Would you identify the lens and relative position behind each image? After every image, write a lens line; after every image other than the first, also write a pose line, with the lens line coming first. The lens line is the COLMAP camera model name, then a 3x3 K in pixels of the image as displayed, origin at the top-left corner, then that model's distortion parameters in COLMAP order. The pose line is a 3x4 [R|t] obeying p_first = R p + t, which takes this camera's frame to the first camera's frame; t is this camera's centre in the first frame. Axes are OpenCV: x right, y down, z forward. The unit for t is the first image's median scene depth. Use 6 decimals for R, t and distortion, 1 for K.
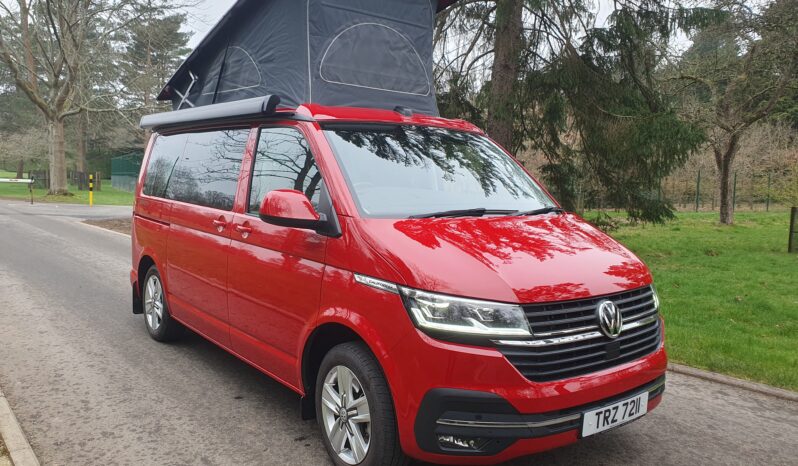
lens RADIAL K [[625.2, 0, 387.0], [0, 625.2, 221.9], [0, 0, 1]] dist [0.012311, 0.011077]
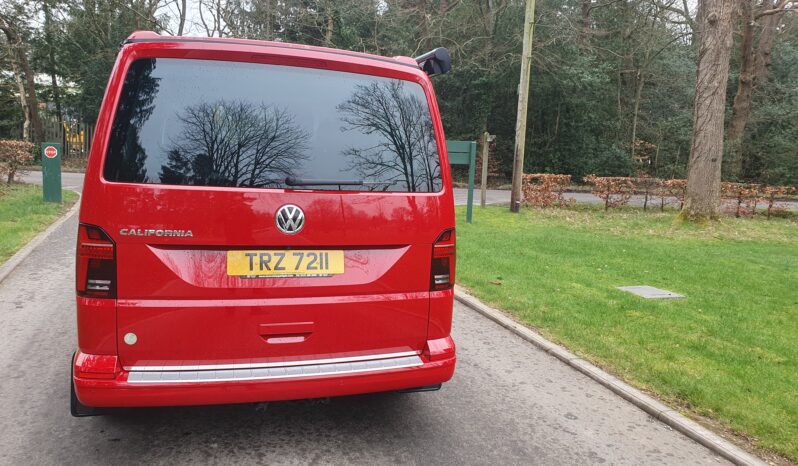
lens RADIAL K [[625.2, 0, 400.8], [0, 625.2, 224.7], [0, 0, 1]] dist [0.012311, 0.011077]
pose [[-0.935676, -0.115258, 0.333507, -0.985750], [-0.049961, 0.978901, 0.198133, -0.226523], [-0.349307, 0.168726, -0.921692, 2.761884]]
